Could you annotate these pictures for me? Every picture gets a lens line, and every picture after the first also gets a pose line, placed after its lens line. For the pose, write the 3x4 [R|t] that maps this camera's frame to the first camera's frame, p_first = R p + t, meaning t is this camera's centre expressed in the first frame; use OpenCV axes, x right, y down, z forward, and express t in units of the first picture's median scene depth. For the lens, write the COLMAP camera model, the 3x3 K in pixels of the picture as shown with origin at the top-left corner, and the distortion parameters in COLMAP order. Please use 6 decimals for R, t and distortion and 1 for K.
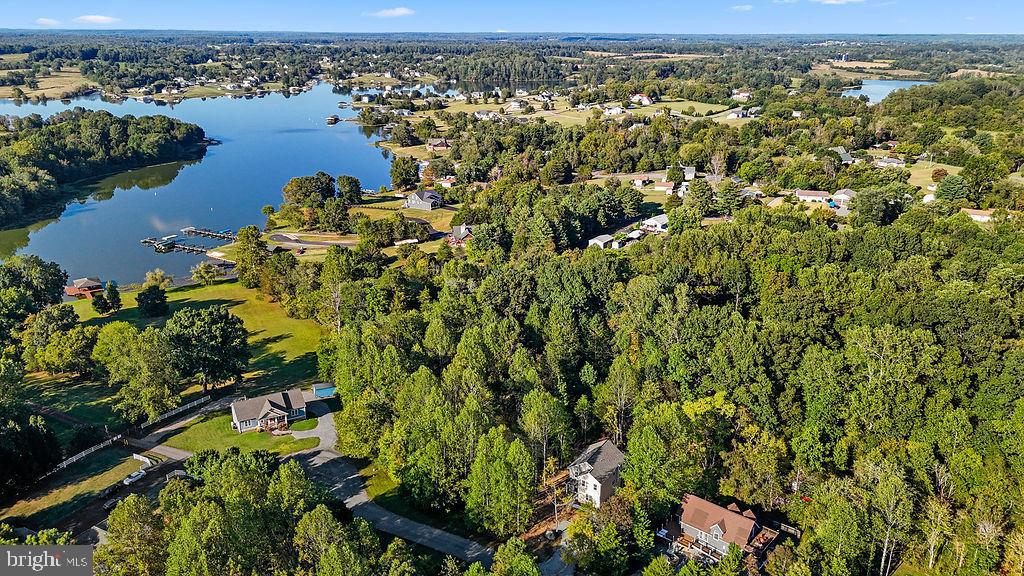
lens RADIAL K [[752.1, 0, 513.1], [0, 752.1, 290.4], [0, 0, 1]] dist [0.058576, -0.061049]
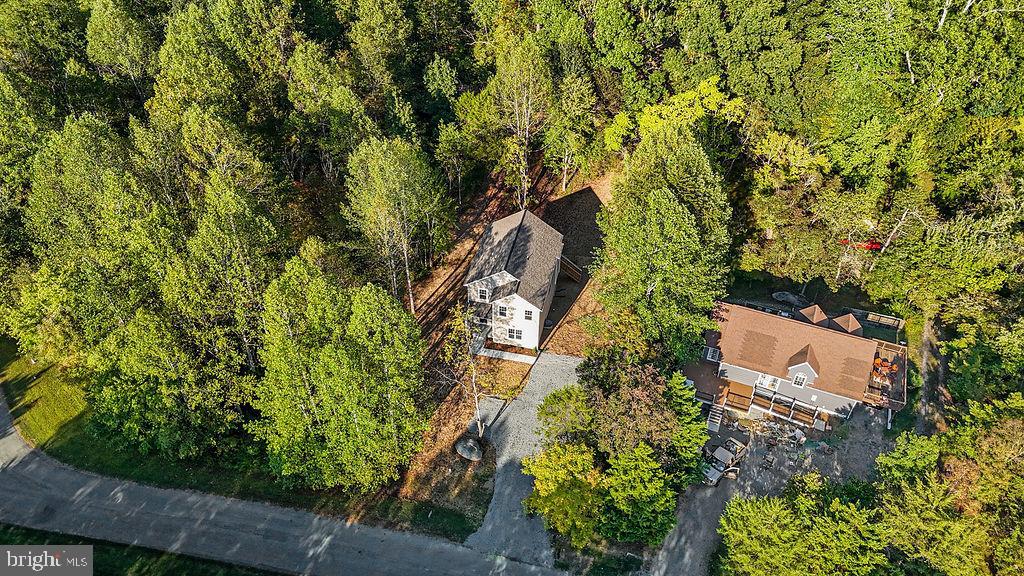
lens RADIAL K [[752.1, 0, 513.1], [0, 752.1, 290.4], [0, 0, 1]] dist [0.058576, -0.061049]
pose [[0.946499, -0.209541, 0.245424, -0.007156], [0.095614, 0.908458, 0.406892, 0.018114], [-0.308218, -0.361657, 0.879889, 0.232200]]
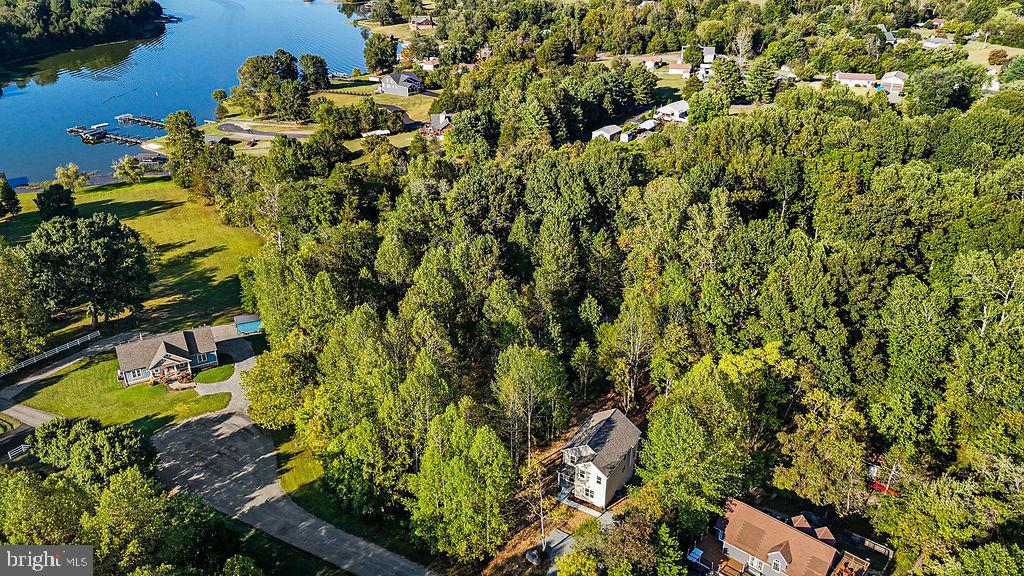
lens RADIAL K [[752.1, 0, 513.1], [0, 752.1, 290.4], [0, 0, 1]] dist [0.058576, -0.061049]
pose [[0.999988, 0.004043, 0.002816, 0.010164], [-0.004388, 0.990725, 0.135809, -0.004958], [-0.002241, -0.135819, 0.990731, 0.129168]]
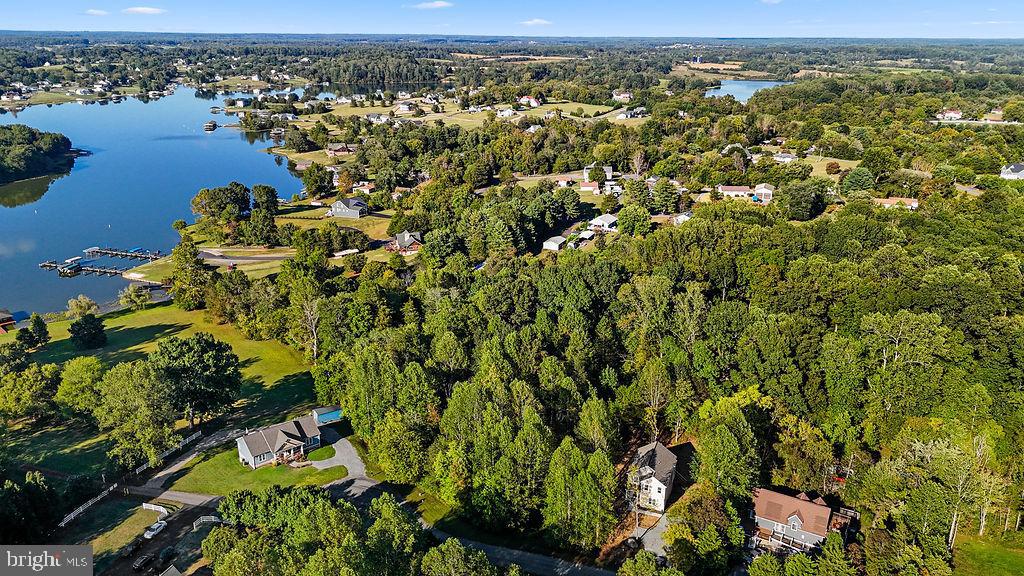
lens RADIAL K [[752.1, 0, 513.1], [0, 752.1, 290.4], [0, 0, 1]] dist [0.058576, -0.061049]
pose [[0.984087, -0.054687, 0.169063, -0.094990], [0.055088, 0.998479, 0.002322, -0.006449], [-0.168932, 0.007029, 0.985603, 0.018170]]
